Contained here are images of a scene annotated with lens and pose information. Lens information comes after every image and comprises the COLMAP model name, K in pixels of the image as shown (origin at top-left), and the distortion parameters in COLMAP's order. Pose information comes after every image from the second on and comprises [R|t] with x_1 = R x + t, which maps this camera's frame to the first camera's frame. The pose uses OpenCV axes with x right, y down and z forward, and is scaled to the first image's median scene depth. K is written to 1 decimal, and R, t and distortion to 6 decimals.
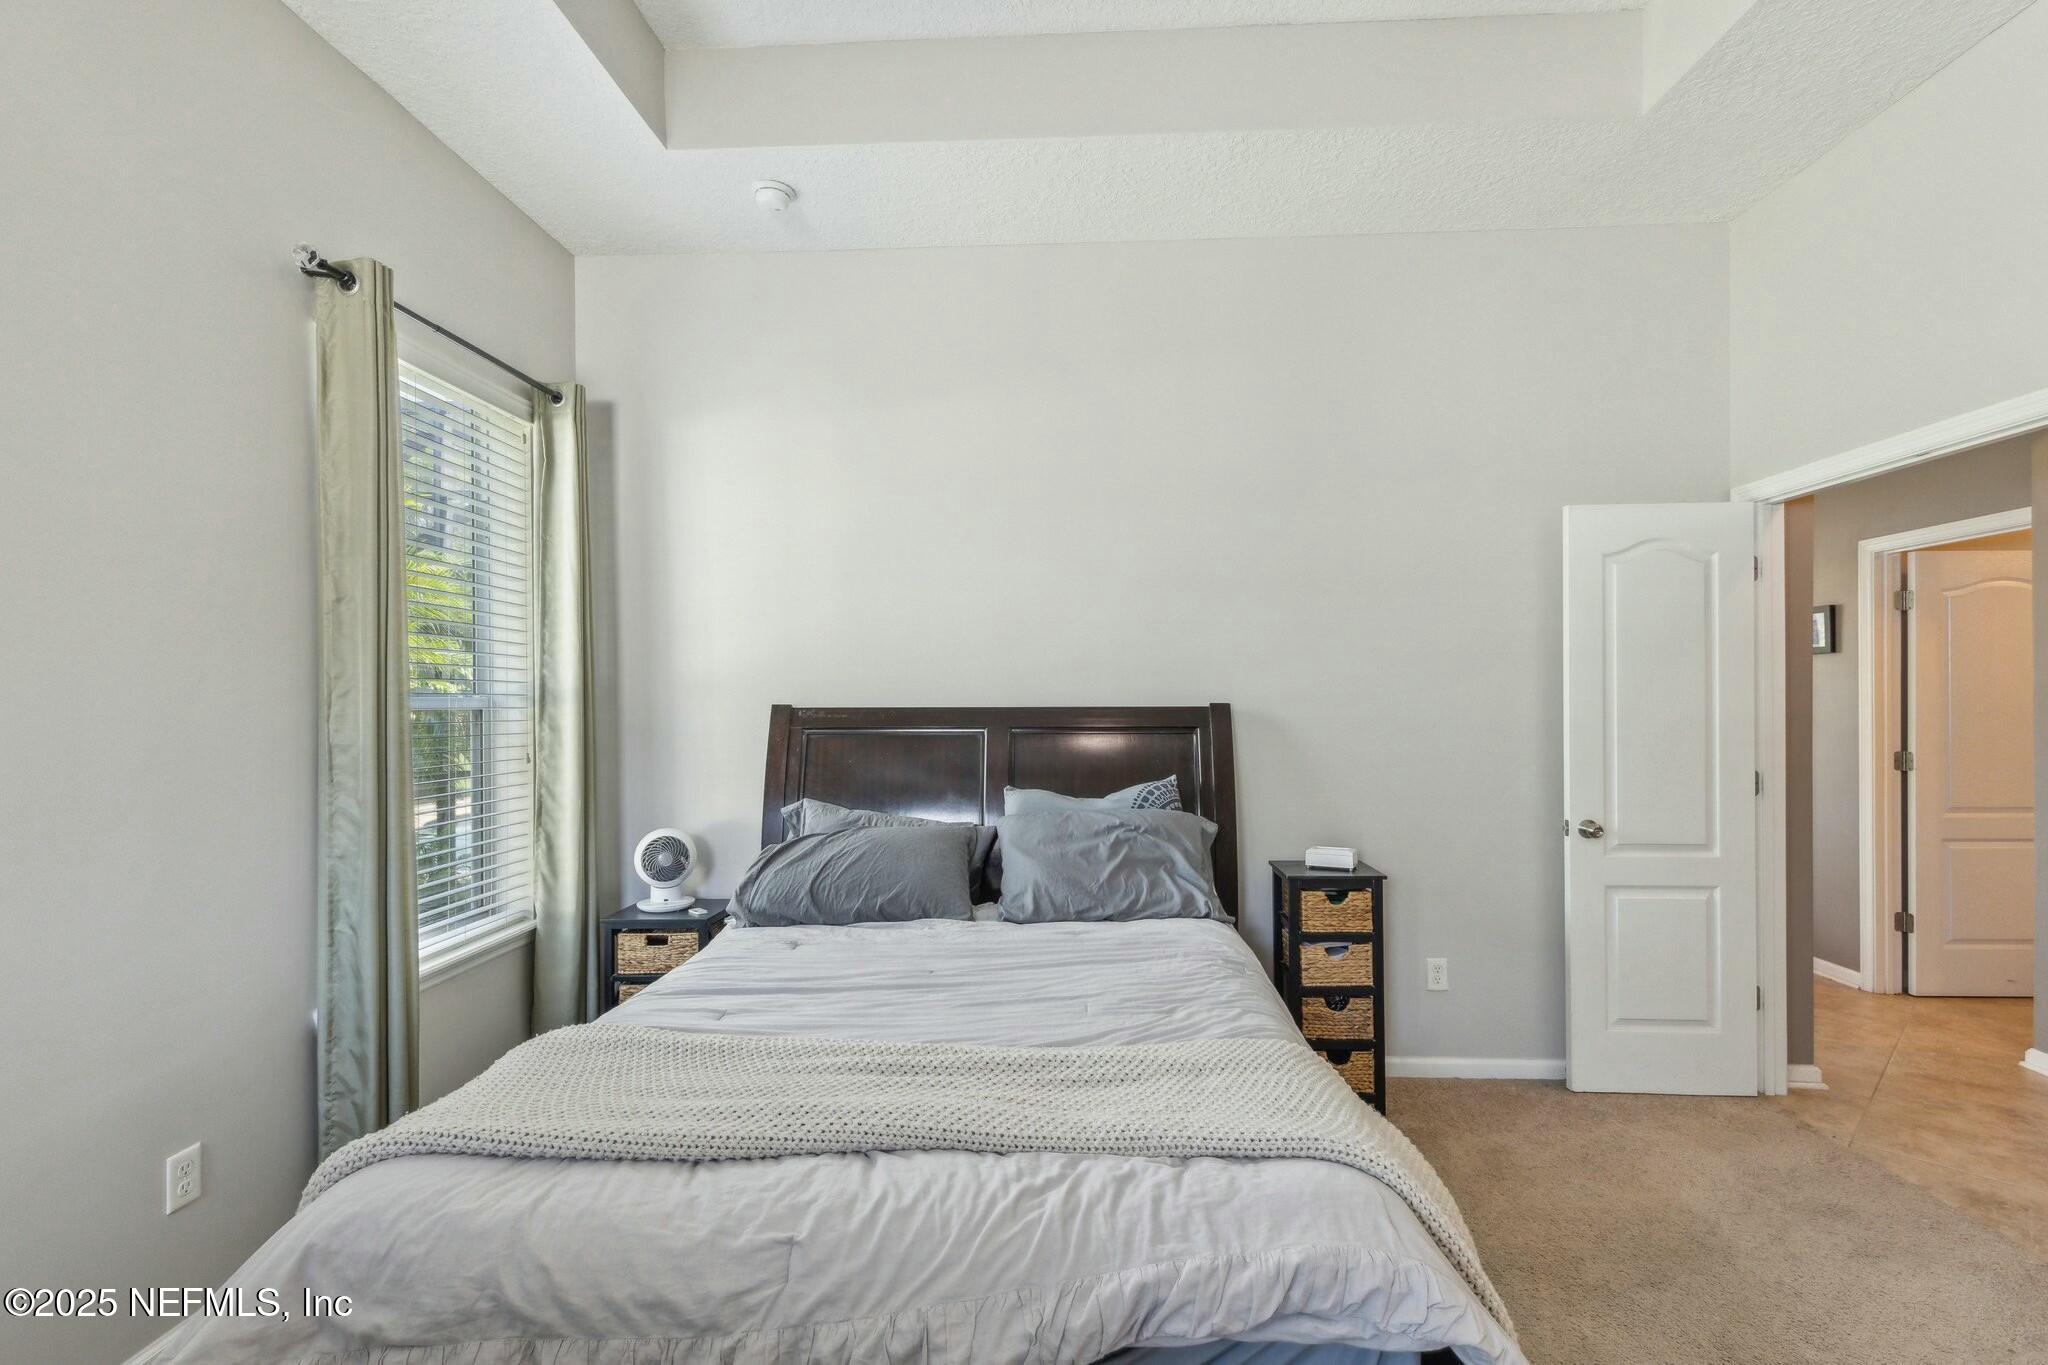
lens RADIAL K [[931.8, 0, 1034.2], [0, 931.8, 698.3], [0, 0, 1]] dist [0.006740, 0.000182]
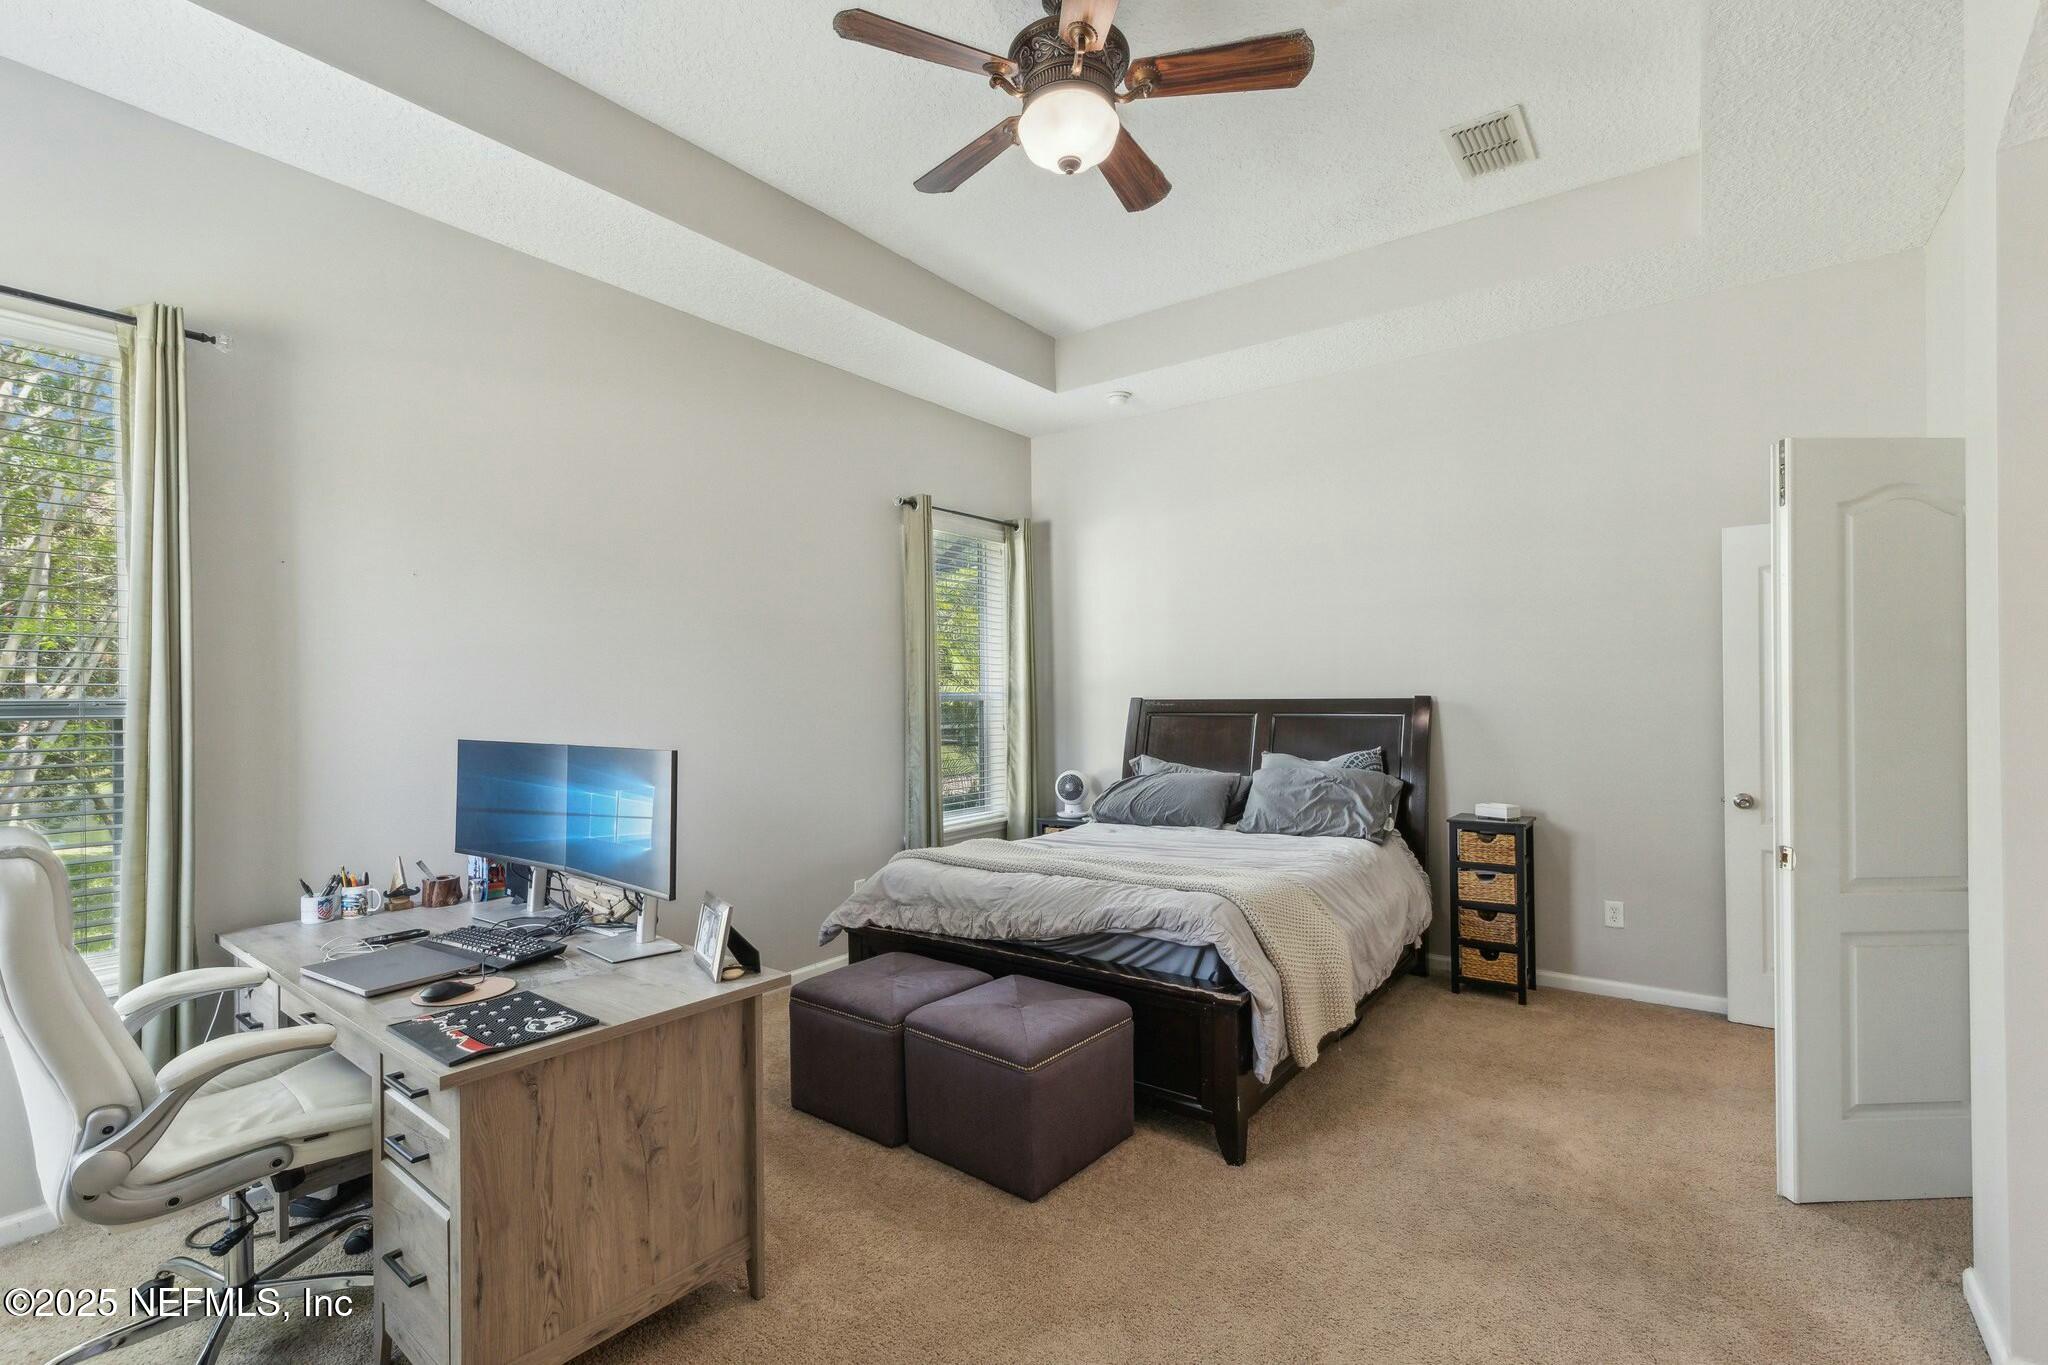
lens RADIAL K [[931.8, 0, 1028.7], [0, 931.8, 690.8], [0, 0, 1]] dist [0.006740, 0.000182]
pose [[0.835958, -0.006614, -0.548754, 0.515215], [0.006614, 0.999976, -0.001976, -0.003629], [0.548754, -0.001978, 0.835982, -0.510507]]
